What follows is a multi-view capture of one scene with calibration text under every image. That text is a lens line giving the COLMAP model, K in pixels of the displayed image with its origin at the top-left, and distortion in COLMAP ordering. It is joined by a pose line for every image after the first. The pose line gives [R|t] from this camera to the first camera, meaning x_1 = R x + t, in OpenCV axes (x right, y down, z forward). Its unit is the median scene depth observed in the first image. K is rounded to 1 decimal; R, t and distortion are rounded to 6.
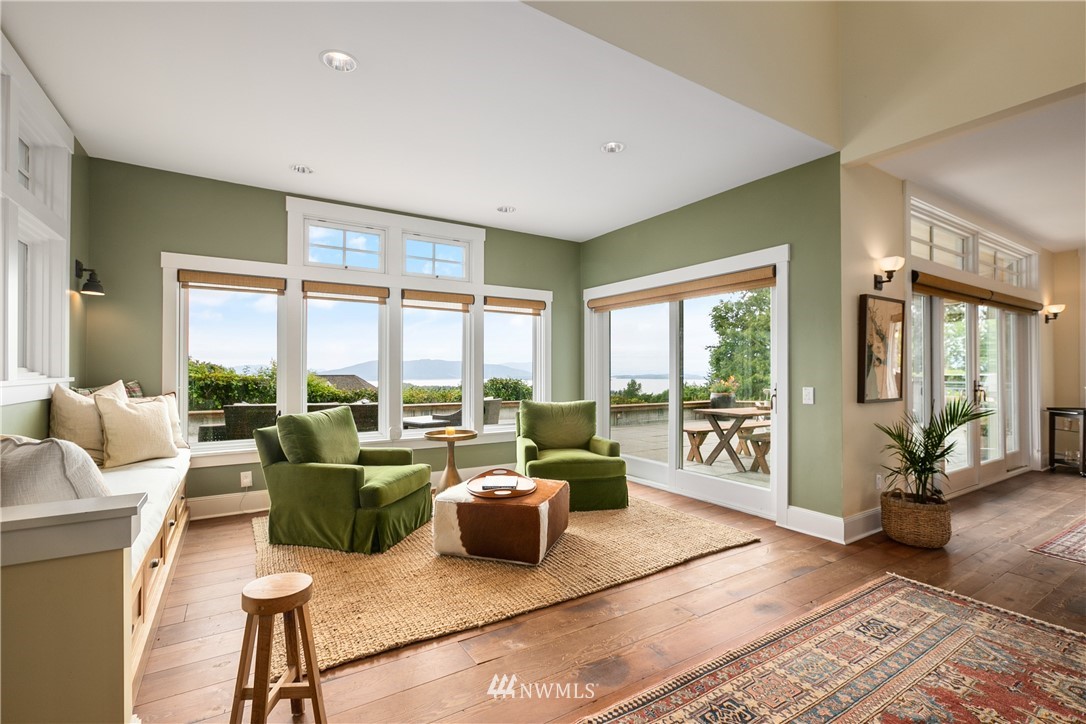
lens RADIAL K [[493.6, 0, 541.4], [0, 493.6, 368.2], [0, 0, 1]] dist [-0.023301, 0.011799]
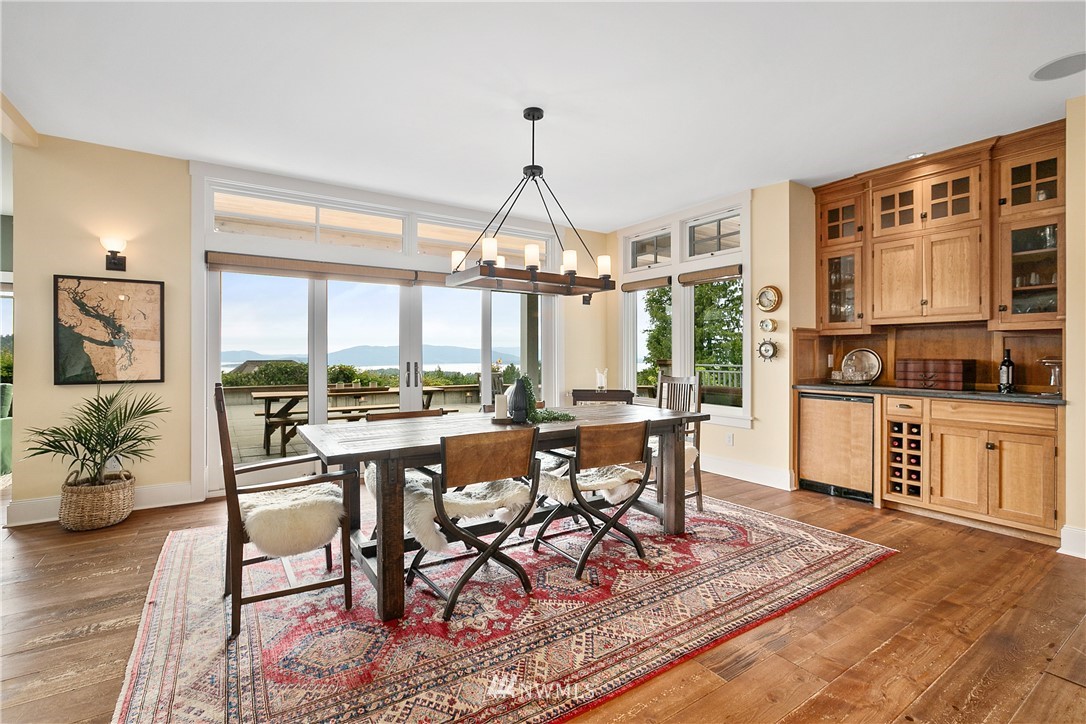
lens RADIAL K [[493.6, 0, 539.6], [0, 493.6, 354.7], [0, 0, 1]] dist [-0.023301, 0.011799]
pose [[0.999616, -0.001975, 0.027640, 0.982328], [0.001770, 0.999971, 0.007442, 0.002774], [-0.027654, -0.007391, 0.999590, -0.011044]]
